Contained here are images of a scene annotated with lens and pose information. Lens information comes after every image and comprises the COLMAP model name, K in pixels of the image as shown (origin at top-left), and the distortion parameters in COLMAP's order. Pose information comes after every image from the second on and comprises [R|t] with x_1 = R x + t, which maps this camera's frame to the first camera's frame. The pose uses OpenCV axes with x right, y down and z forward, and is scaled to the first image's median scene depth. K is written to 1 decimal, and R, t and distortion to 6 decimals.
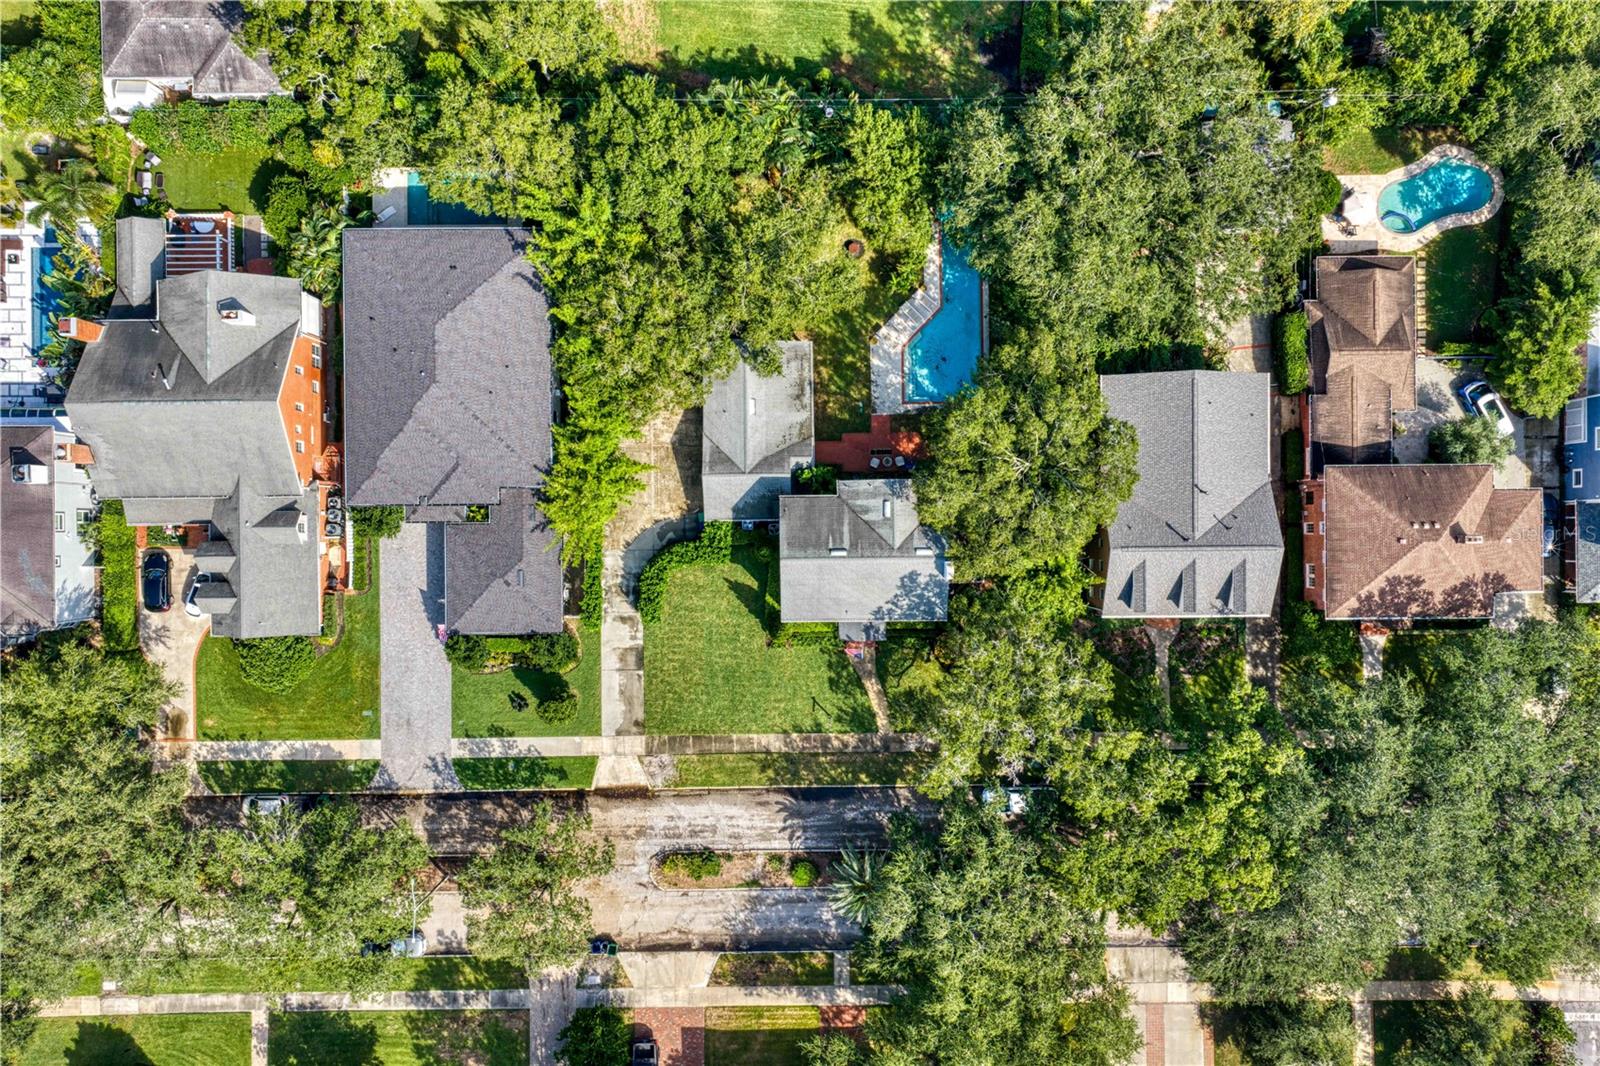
lens RADIAL K [[1307.1, 0, 800.0], [0, 1307.1, 533.0], [0, 0, 1]] dist [0.071900, -0.105910]
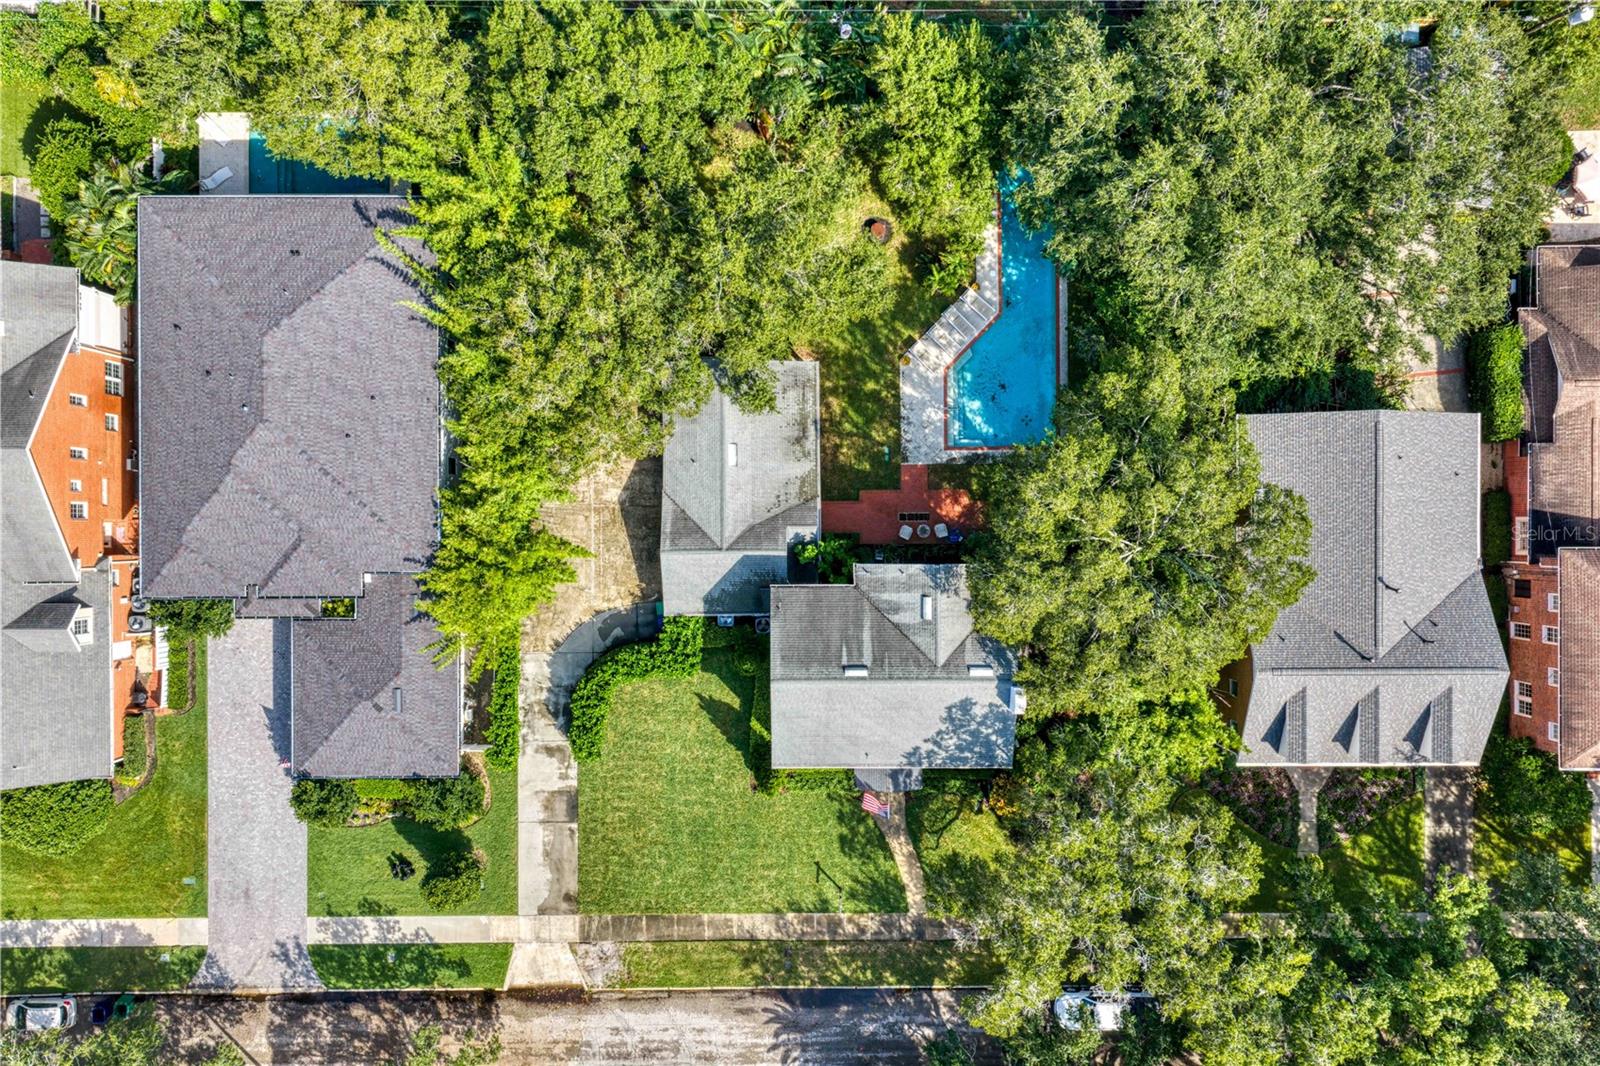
lens RADIAL K [[1292.9, 0, 805.1], [0, 1292.9, 531.2], [0, 0, 1]] dist [0.028445, -0.001979]
pose [[0.999966, 0.005442, 0.006130, -0.001761], [-0.005466, 0.999978, 0.003771, -0.058293], [-0.006109, -0.003805, 0.999974, 0.307849]]
